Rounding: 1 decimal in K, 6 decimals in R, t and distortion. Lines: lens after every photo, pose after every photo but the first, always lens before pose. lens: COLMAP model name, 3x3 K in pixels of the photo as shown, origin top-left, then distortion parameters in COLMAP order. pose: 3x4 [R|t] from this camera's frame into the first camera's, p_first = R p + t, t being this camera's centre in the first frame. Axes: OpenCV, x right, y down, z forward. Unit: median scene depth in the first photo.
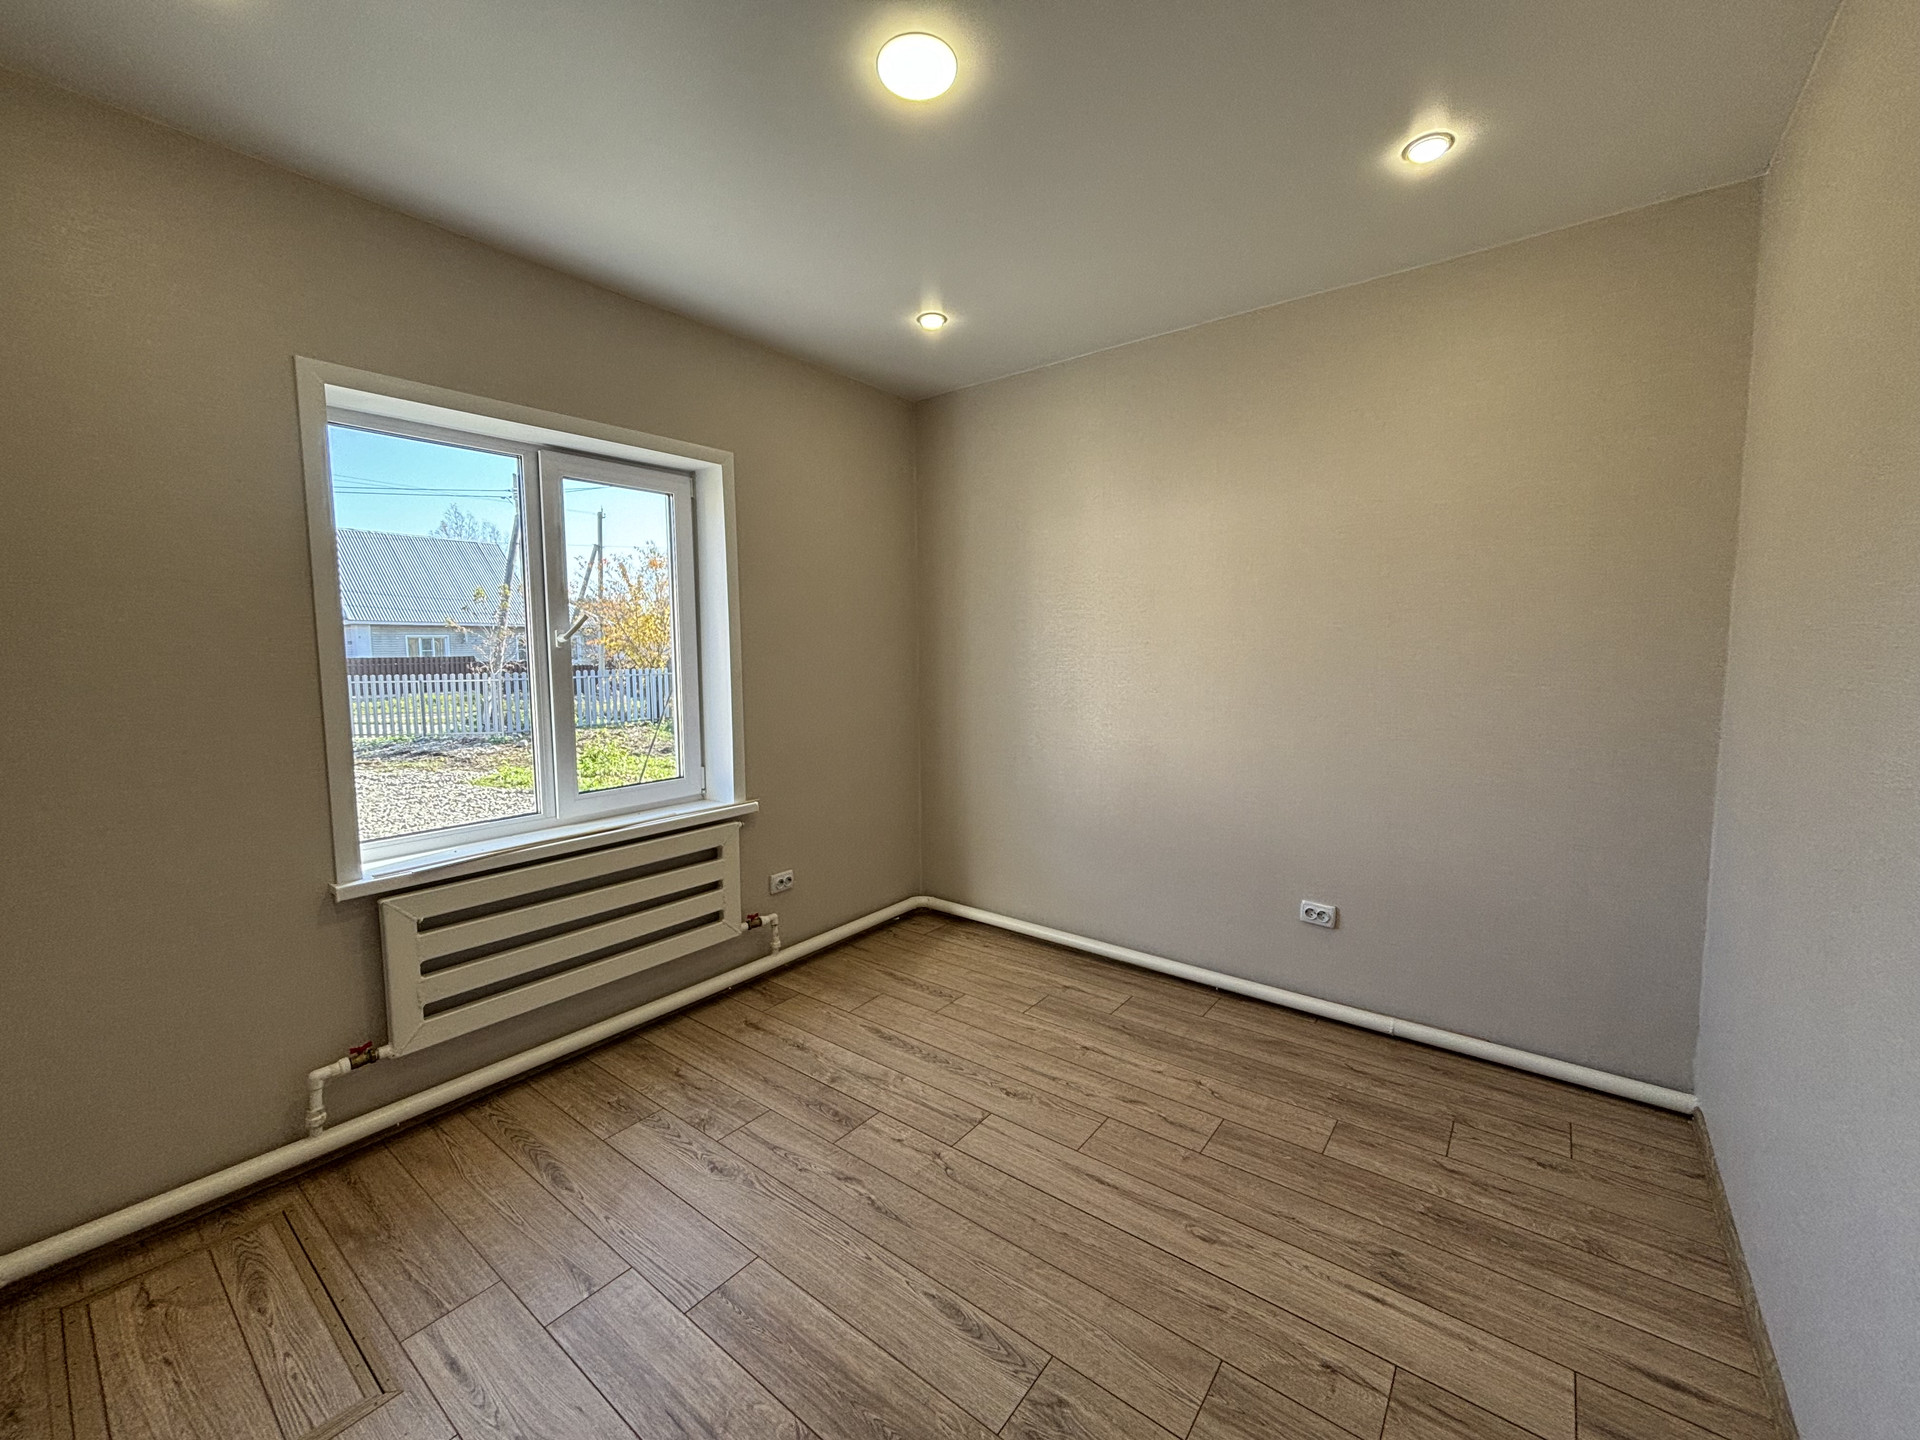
lens RADIAL K [[777.8, 0, 960.0], [0, 777.8, 720.0], [0, 0, 1]] dist [-0.018442, 0.008596]
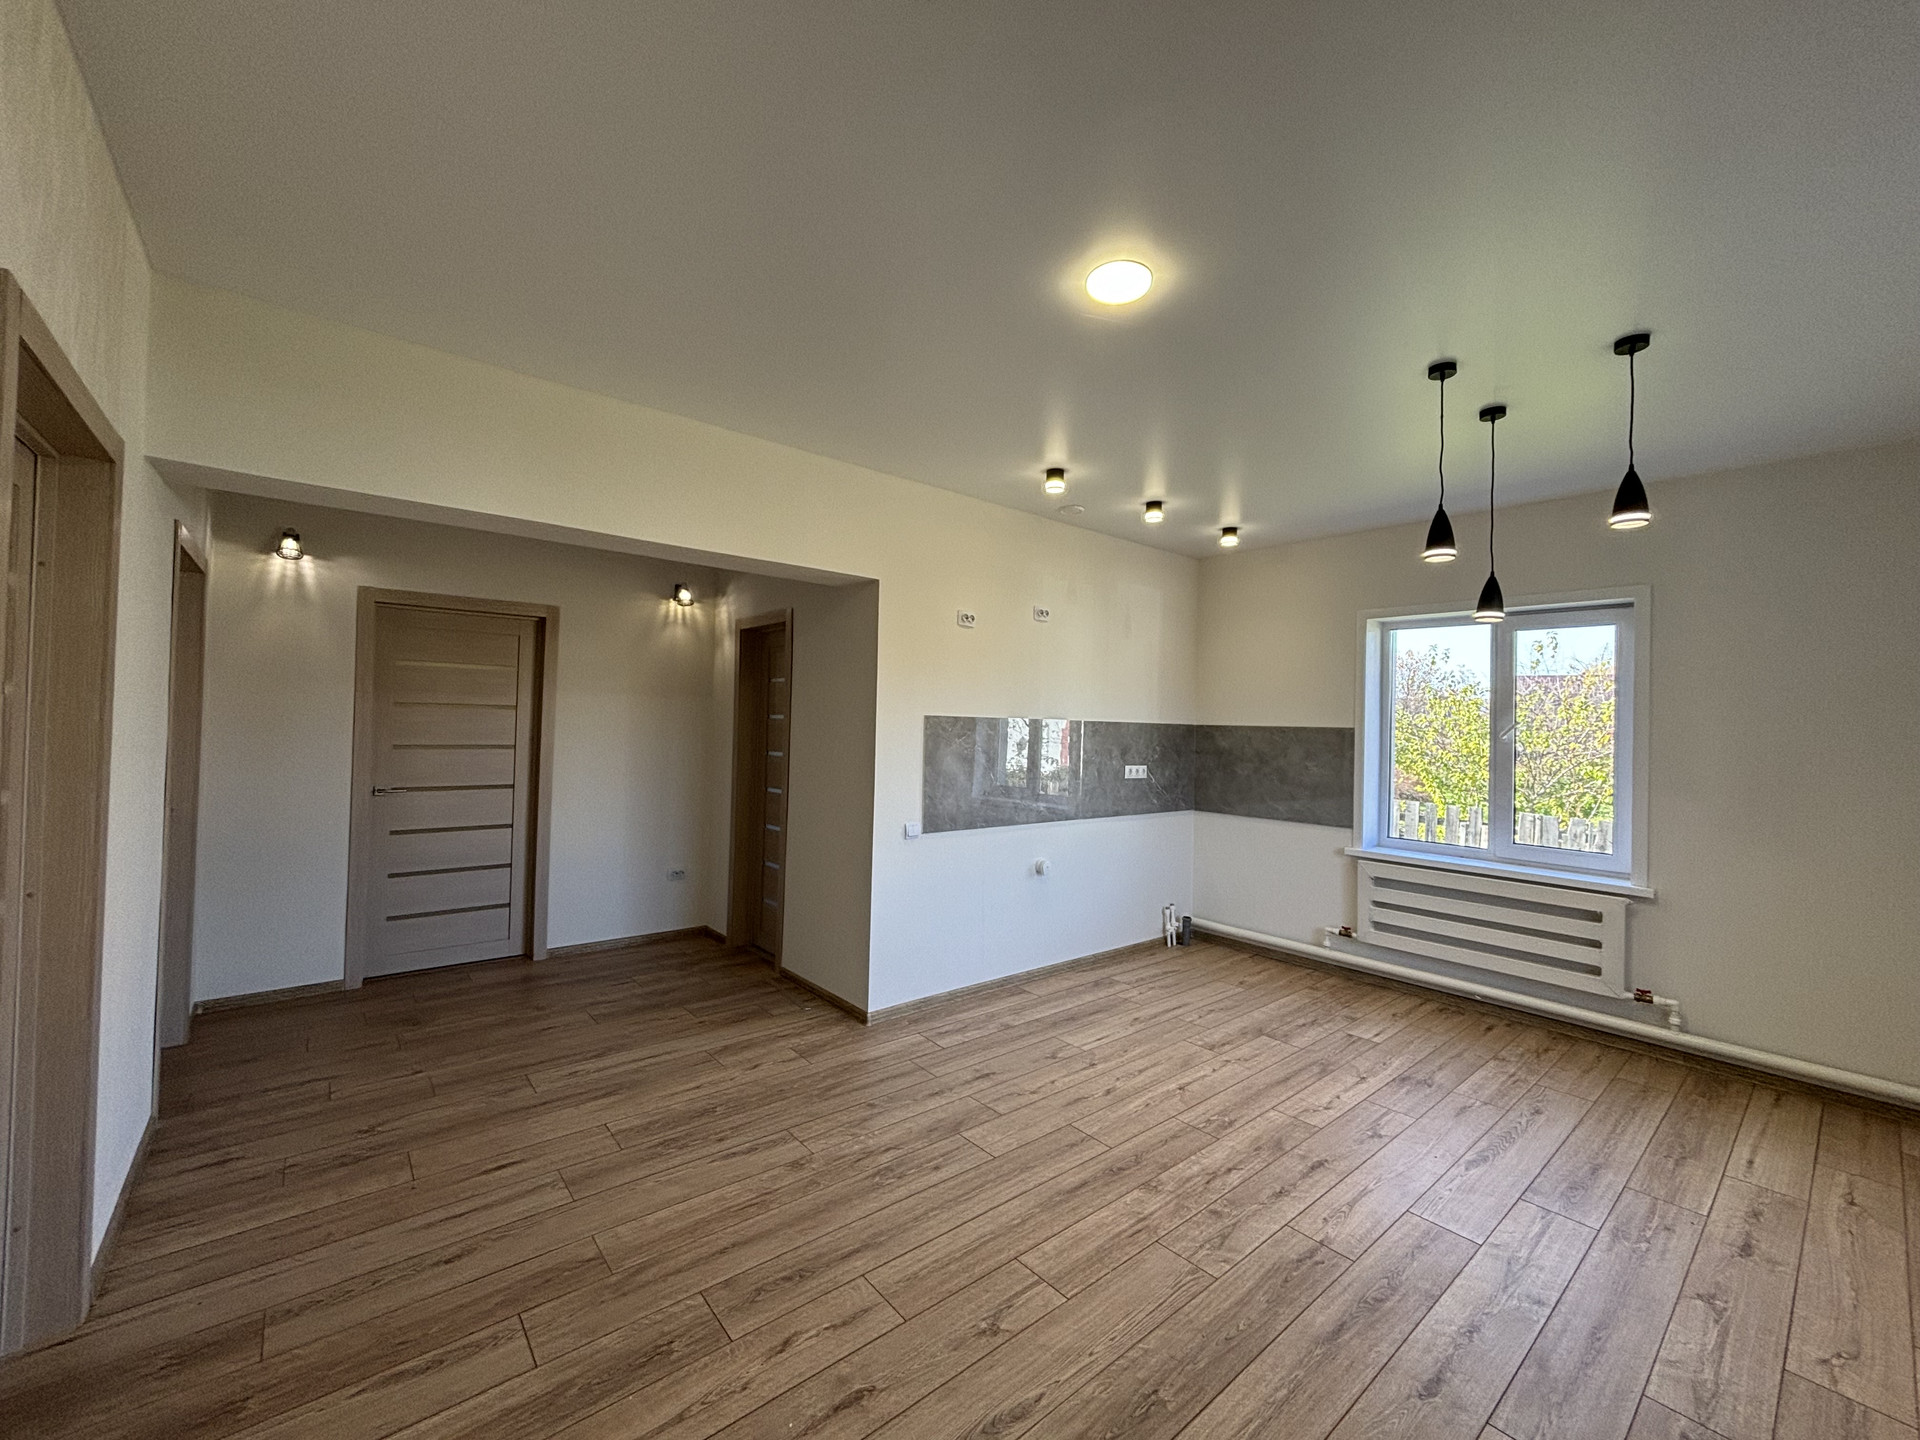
lens RADIAL K [[772.4, 0, 962.5], [0, 772.4, 714.5], [0, 0, 1]] dist [0.001436, 0.000492]
pose [[-0.208140, -0.006007, -0.978081, 1.368168], [-0.116733, 0.992986, 0.018743, -0.061876], [0.971108, 0.118076, -0.207381, 0.323831]]
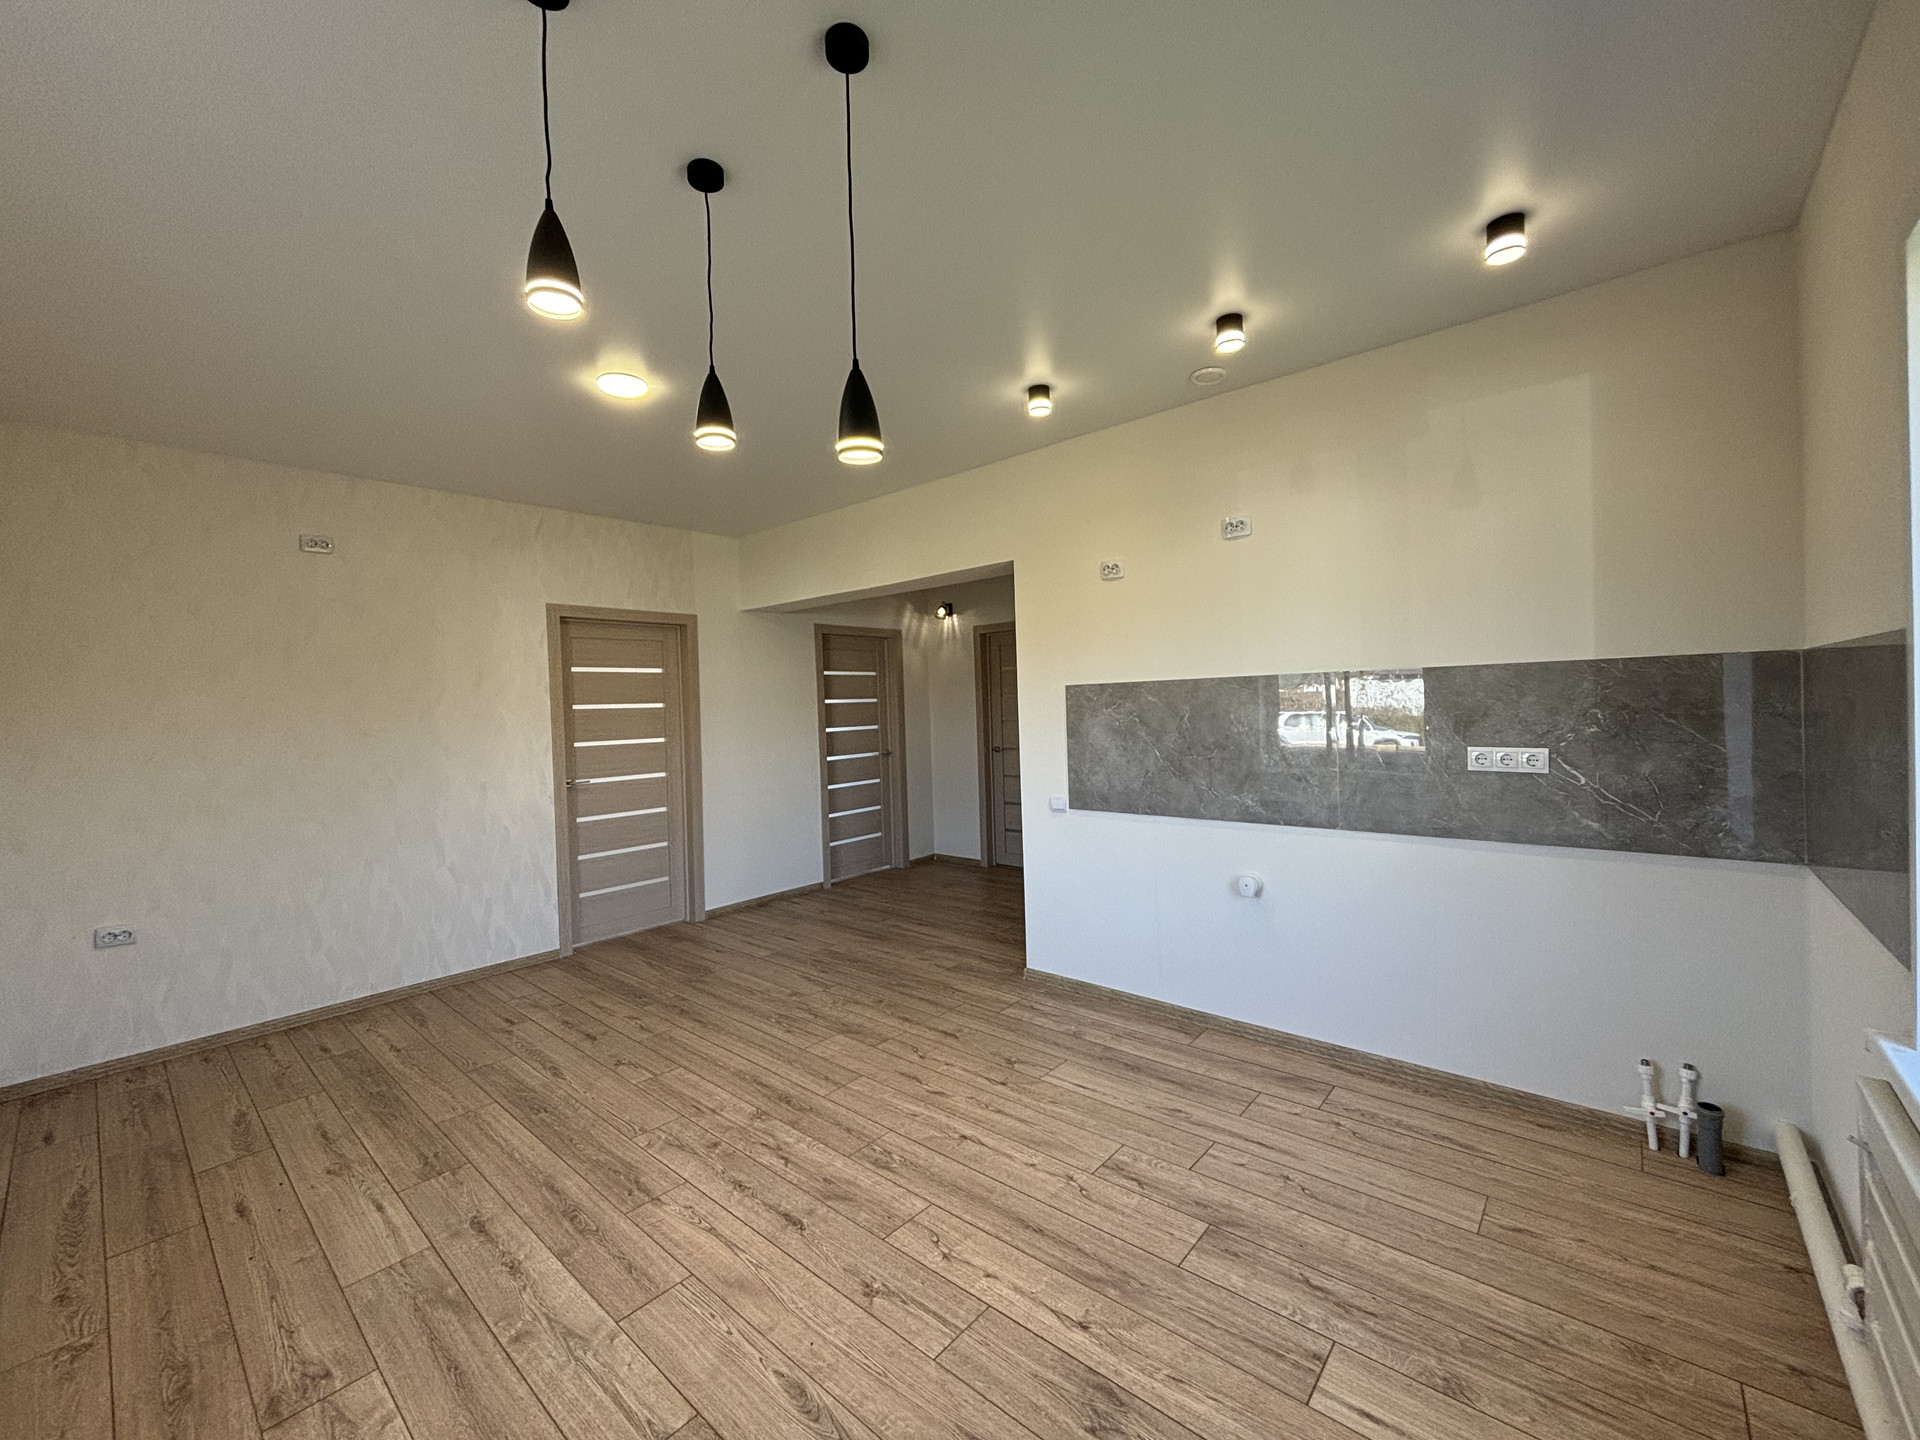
lens RADIAL K [[770.4, 0, 951.2], [0, 770.4, 708.9], [0, 0, 1]] dist [0.000563, -0.000126]
pose [[-0.997562, 0.044075, 0.054097, -0.068586], [0.049363, 0.993696, 0.100655, -0.142530], [-0.049320, 0.103080, -0.993450, 1.483416]]
